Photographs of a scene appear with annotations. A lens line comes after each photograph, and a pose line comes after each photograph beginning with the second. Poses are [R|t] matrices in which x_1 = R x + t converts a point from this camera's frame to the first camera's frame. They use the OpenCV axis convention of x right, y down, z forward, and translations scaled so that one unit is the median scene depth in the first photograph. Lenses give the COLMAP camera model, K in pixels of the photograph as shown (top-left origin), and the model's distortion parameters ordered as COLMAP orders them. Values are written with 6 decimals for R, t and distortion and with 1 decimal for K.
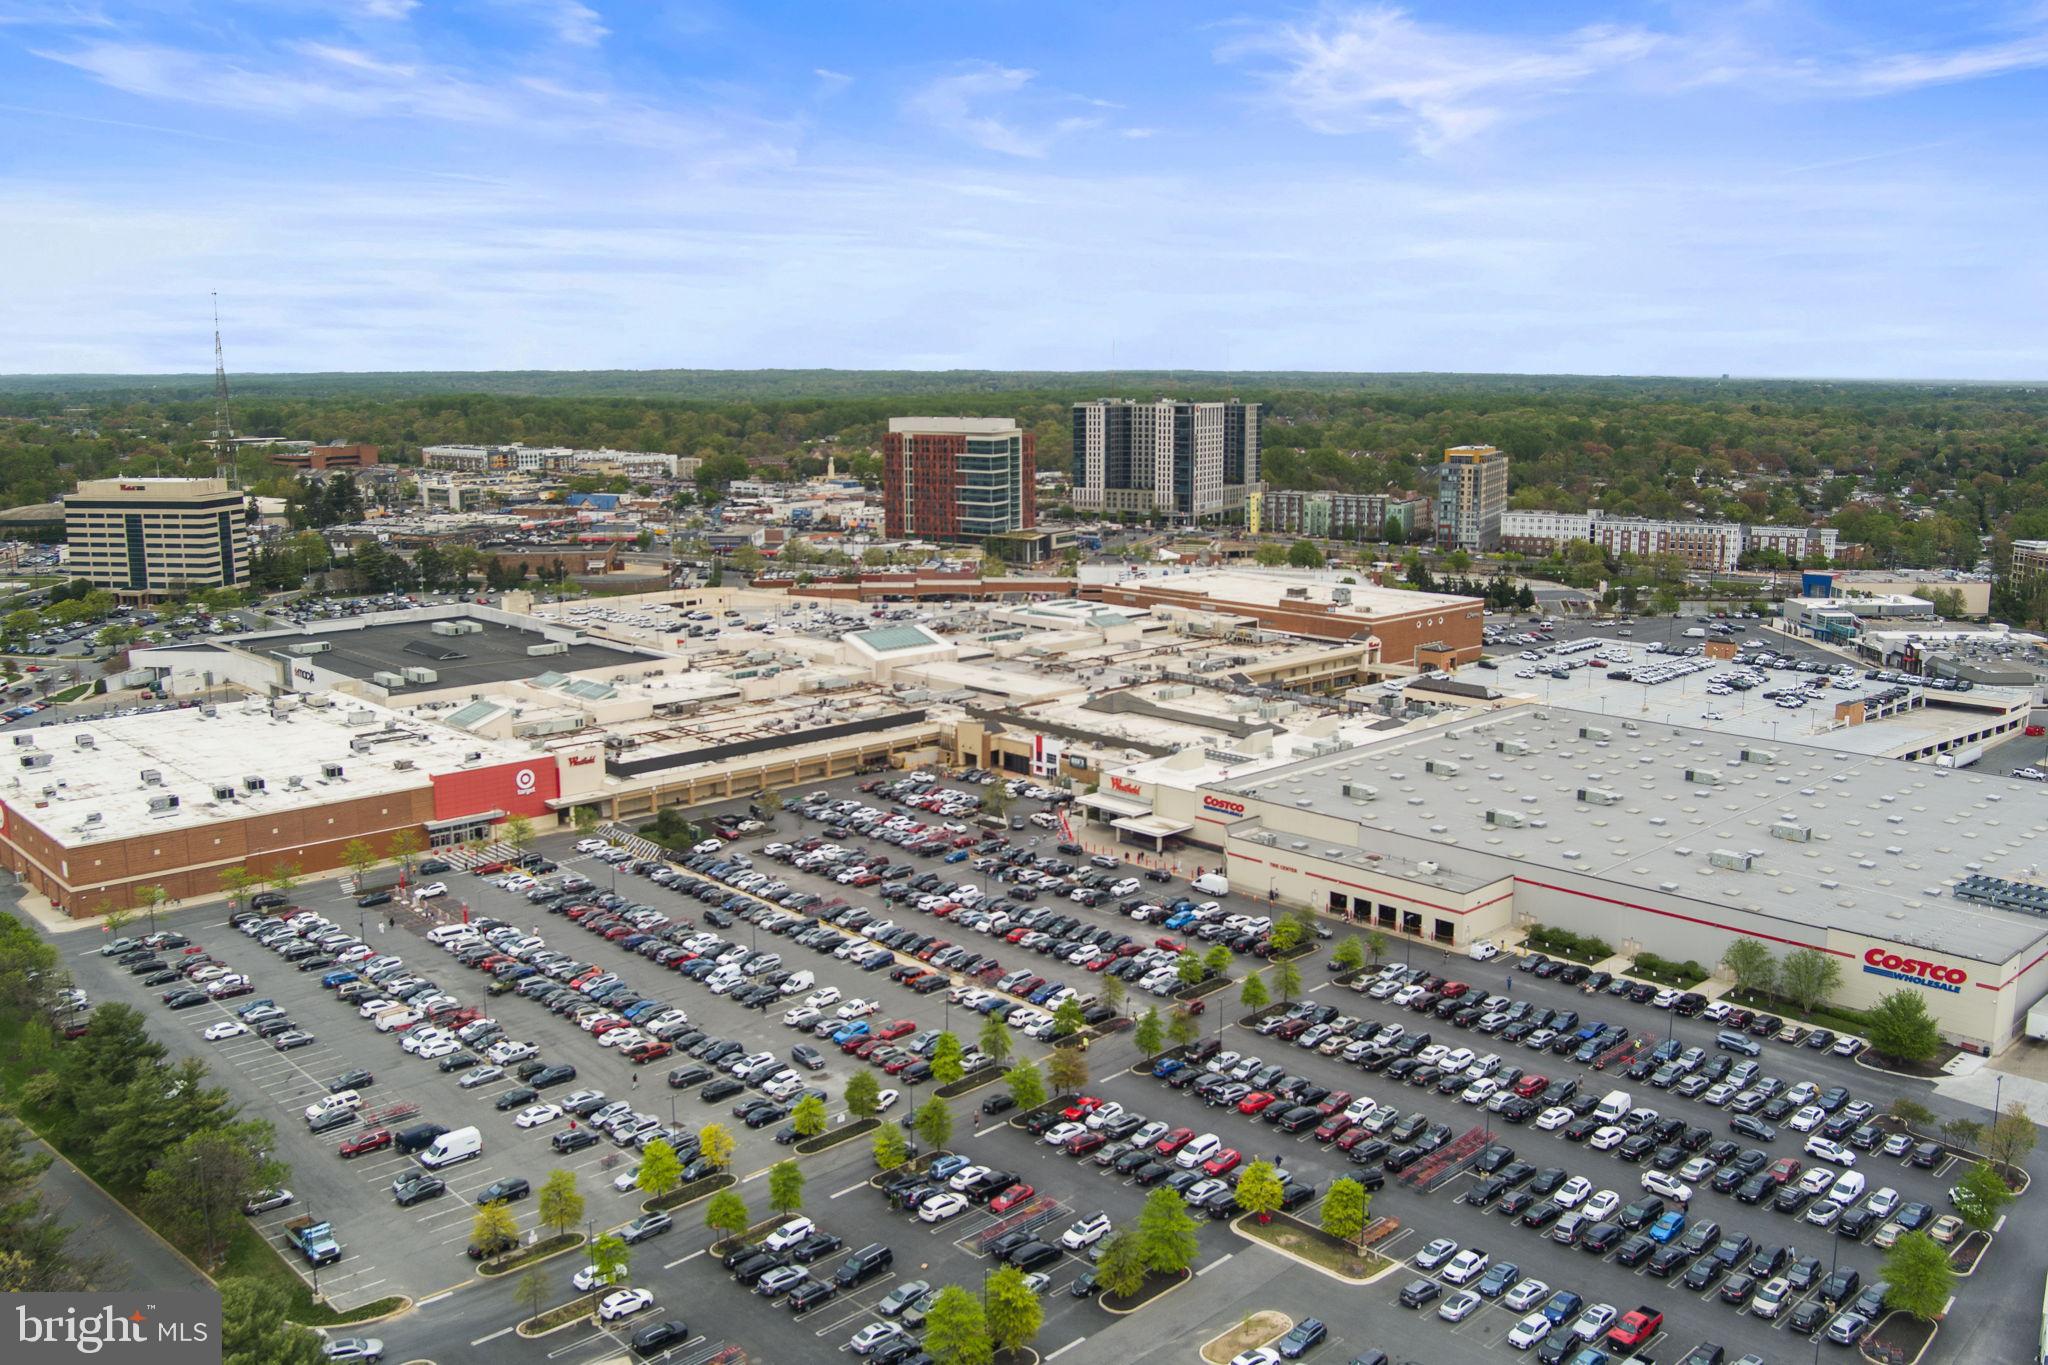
lens RADIAL K [[1703.8, 0, 1026.8], [0, 1703.8, 682.3], [0, 0, 1]] dist [-0.049695, -0.001329]
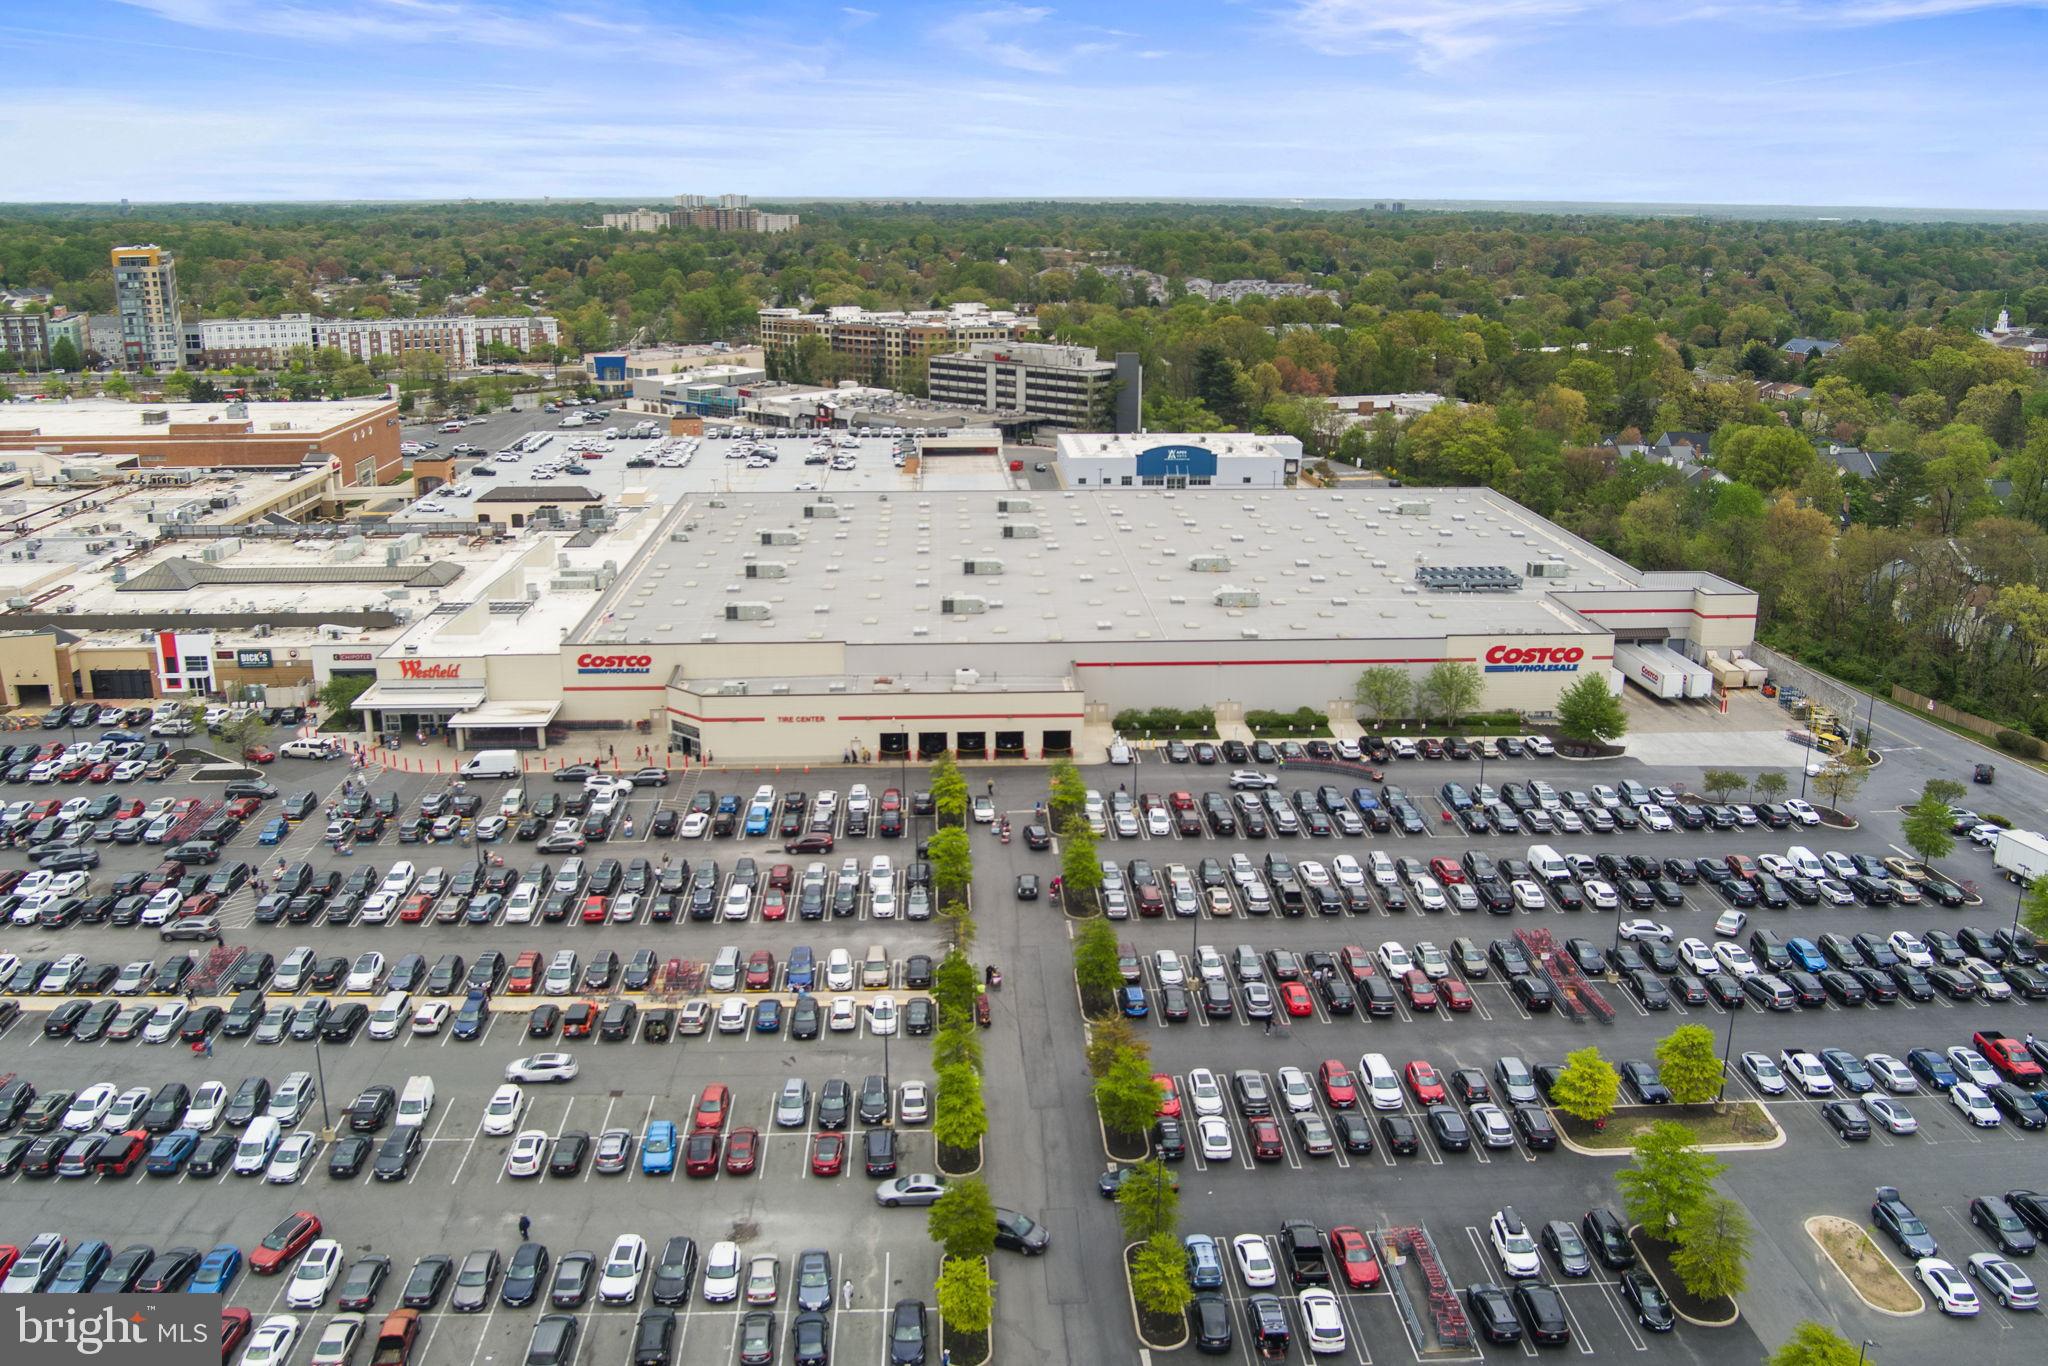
lens RADIAL K [[1703.8, 0, 1023.7], [0, 1703.8, 682.1], [0, 0, 1]] dist [-0.049695, -0.001329]
pose [[0.659384, -0.206620, 0.722856, -0.312381], [0.131624, 0.978369, 0.159589, -0.012221], [-0.740194, -0.010085, 0.672318, 0.422744]]
